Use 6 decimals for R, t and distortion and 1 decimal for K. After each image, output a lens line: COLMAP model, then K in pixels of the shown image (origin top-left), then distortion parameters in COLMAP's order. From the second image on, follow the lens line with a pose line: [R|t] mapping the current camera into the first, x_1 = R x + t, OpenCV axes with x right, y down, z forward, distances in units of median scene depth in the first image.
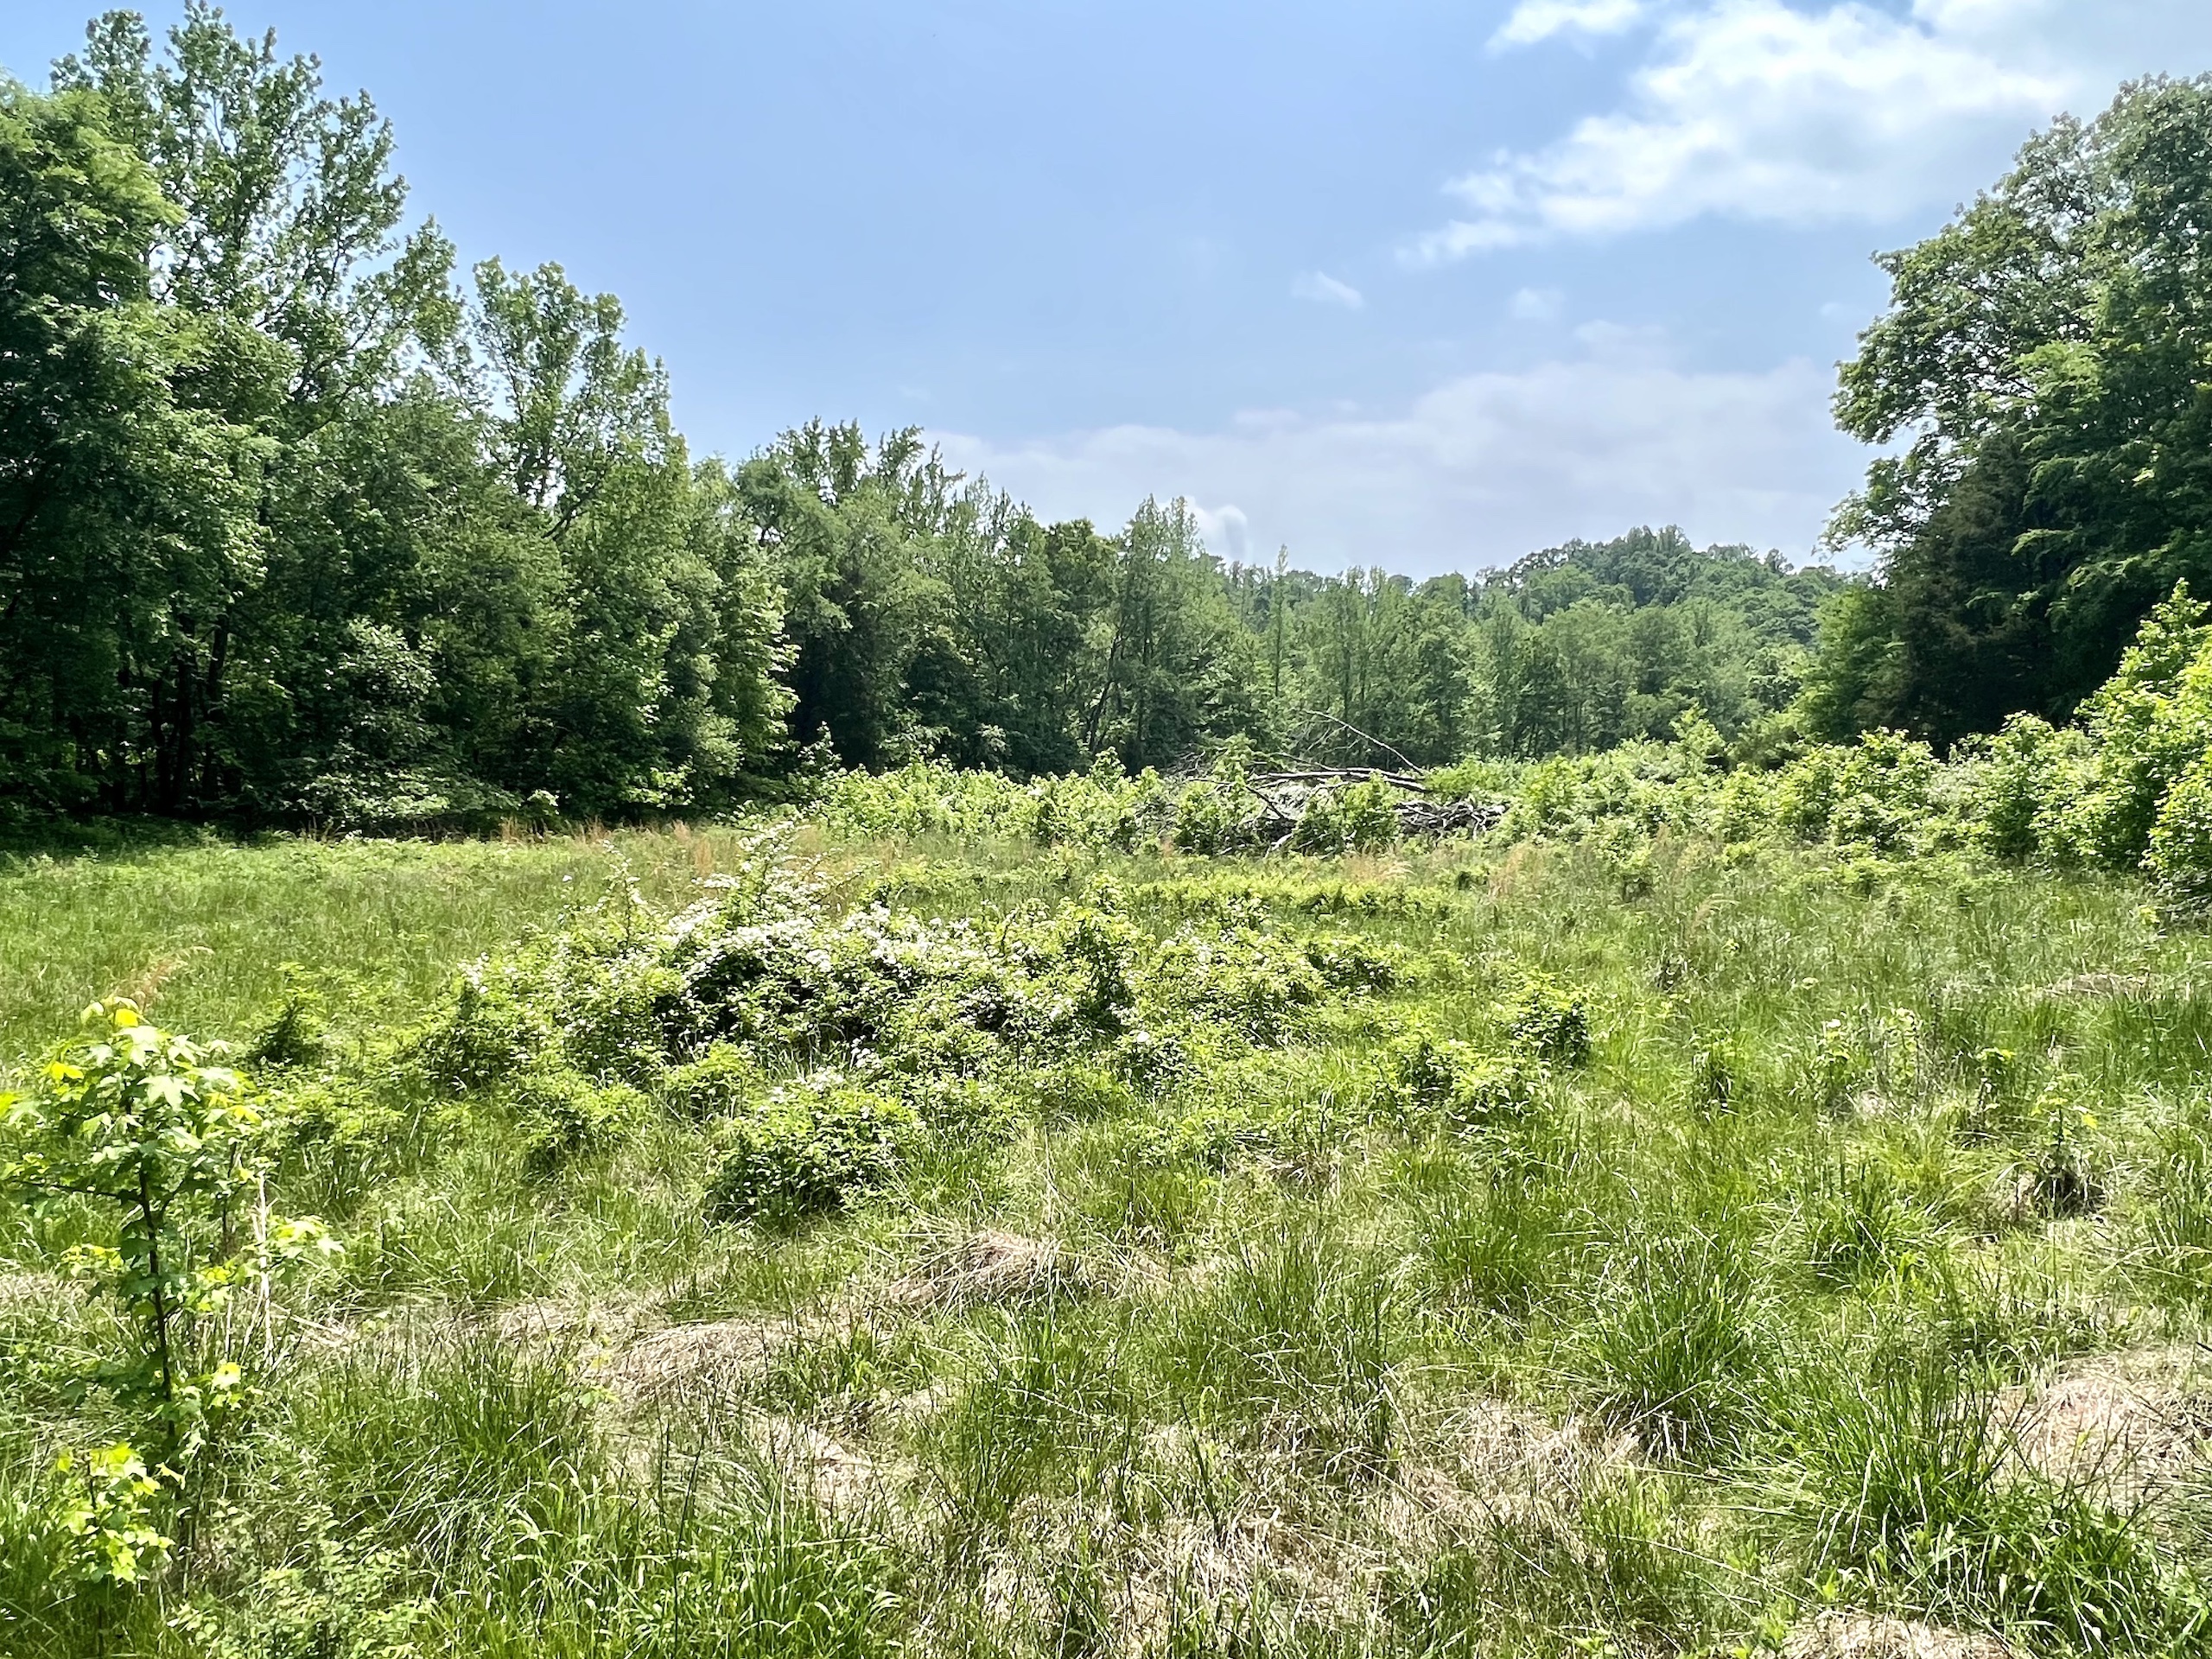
lens RADIAL K [[1350.7, 0, 1103.6], [0, 1350.7, 830.6], [0, 0, 1]] dist [0.000515, 0.000029]
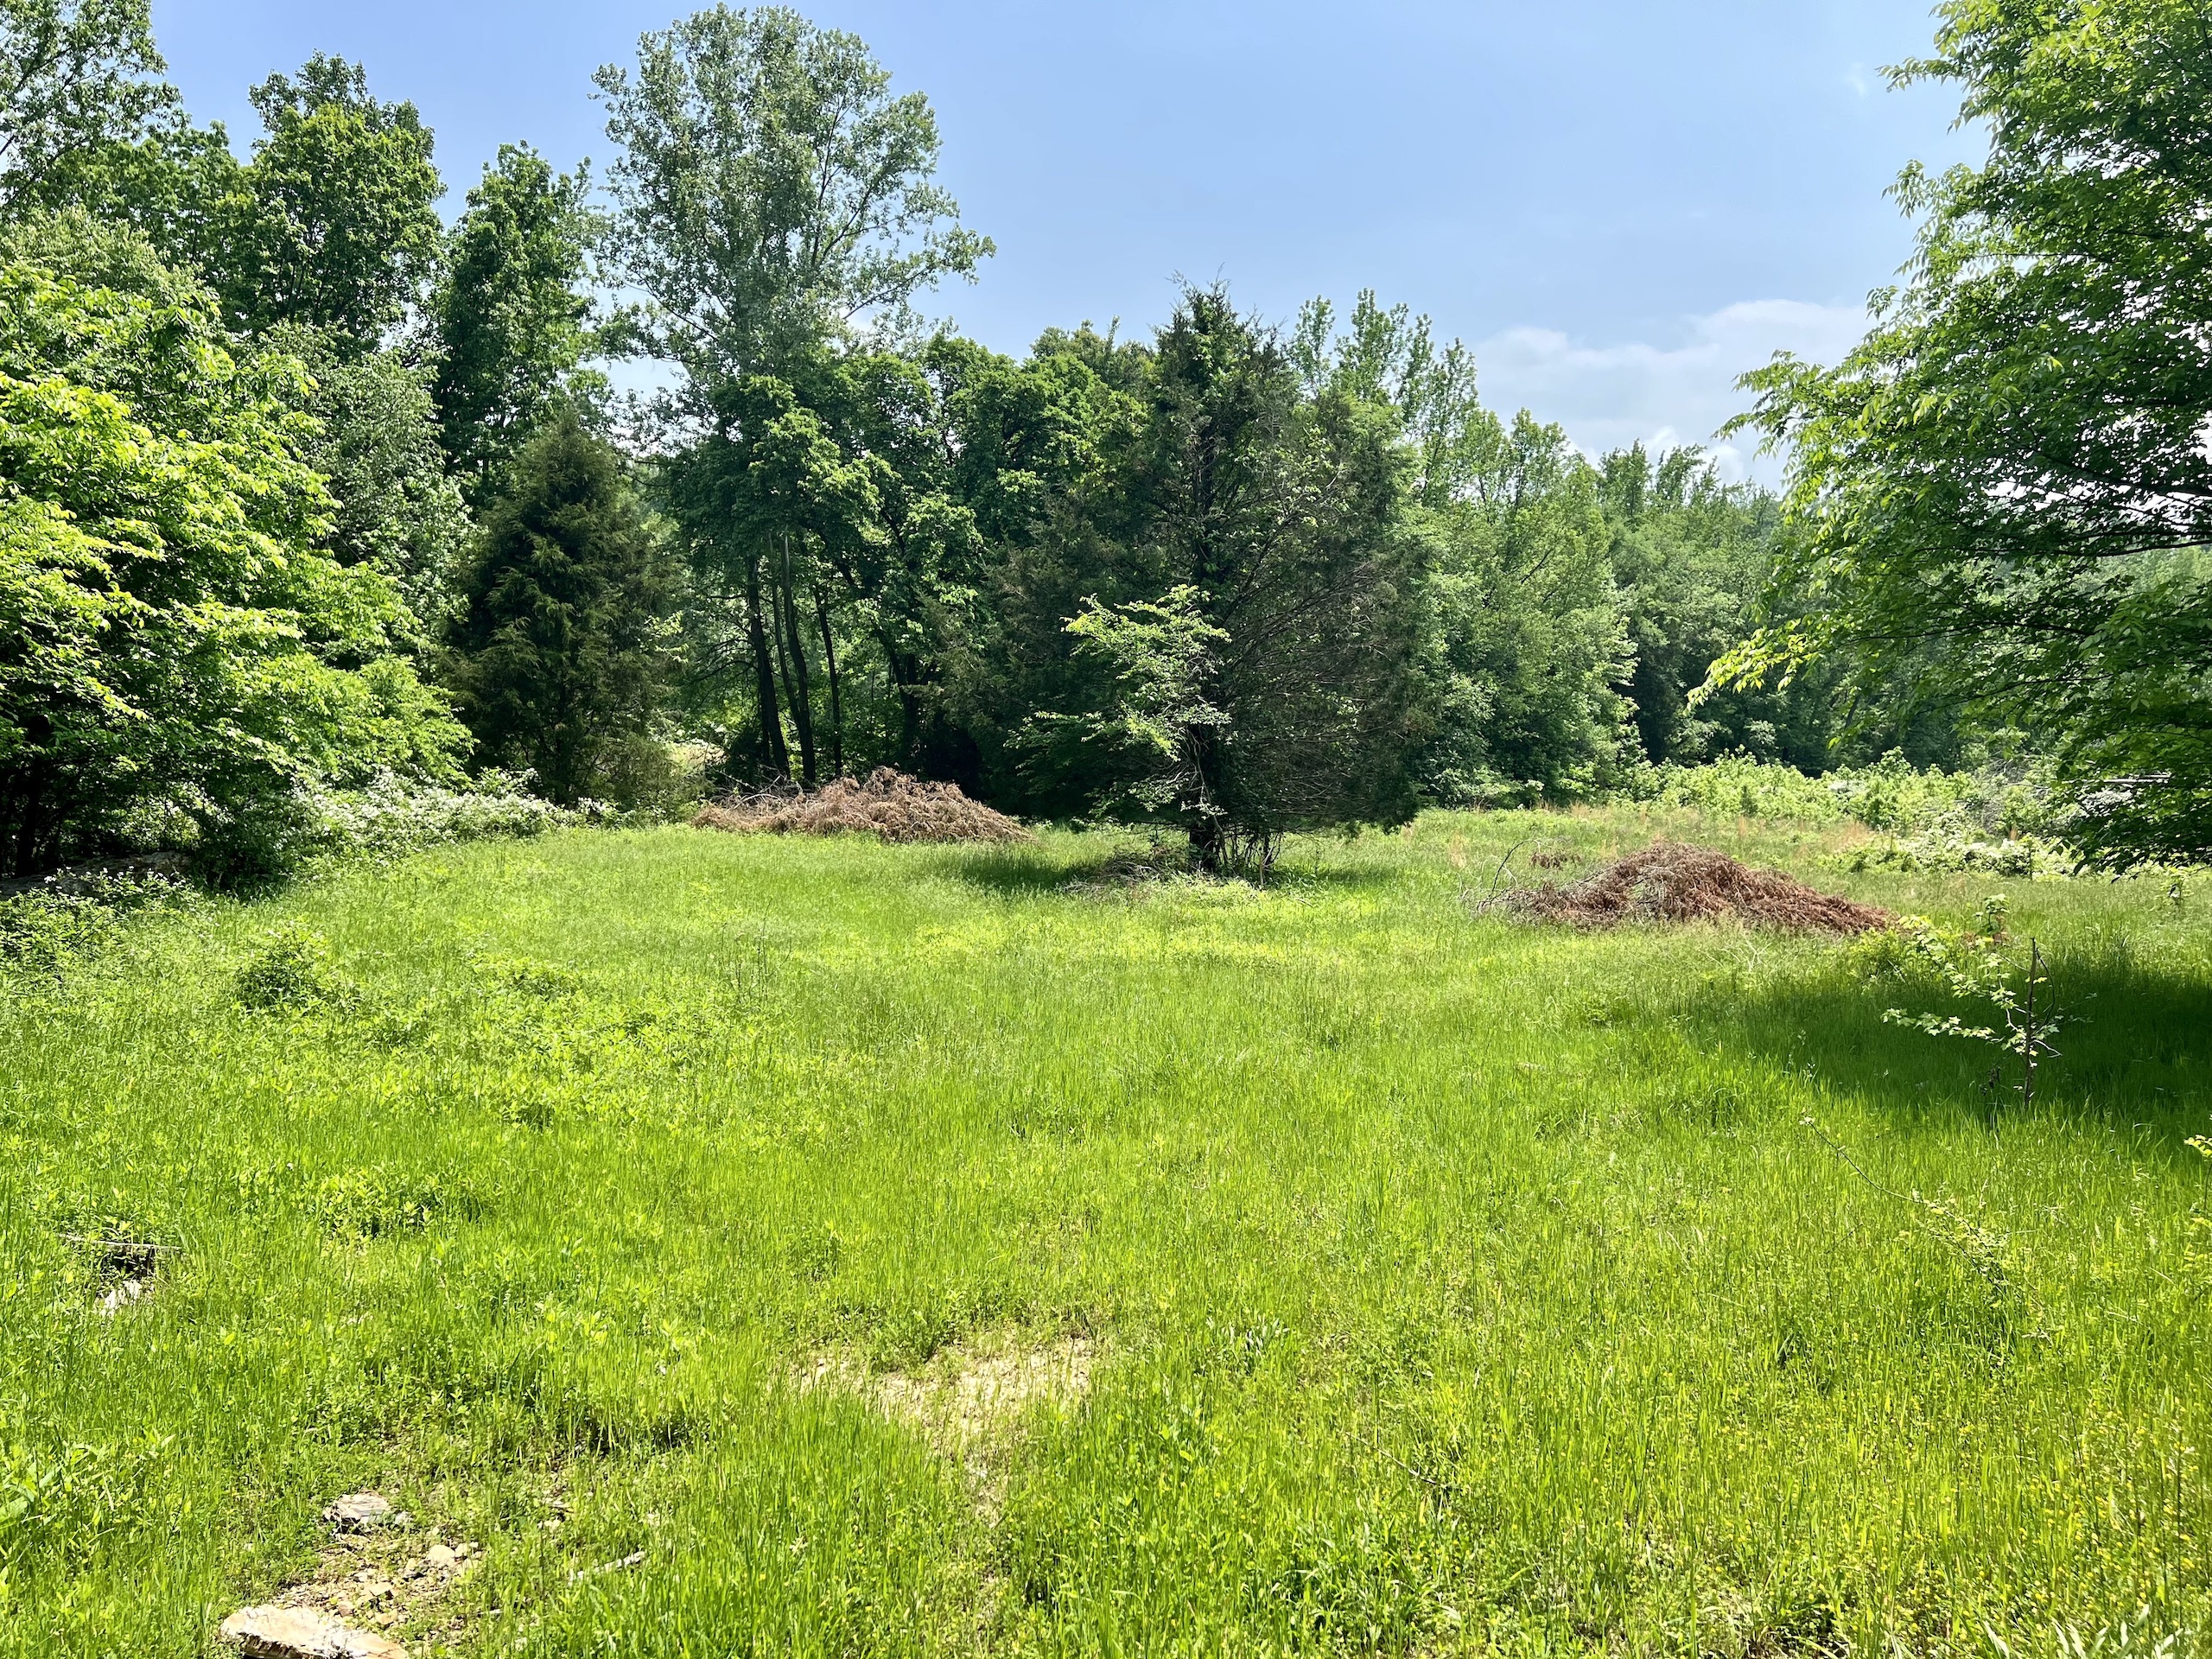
lens RADIAL K [[1675.2, 0, 1110.2], [0, 1675.2, 825.9], [0, 0, 1]] dist [0.002801, -0.006260]
pose [[0.934862, 0.038991, -0.352864, -0.130706], [-0.036214, 0.999239, 0.014471, 0.007504], [0.353160, -0.000749, 0.935563, -0.618991]]
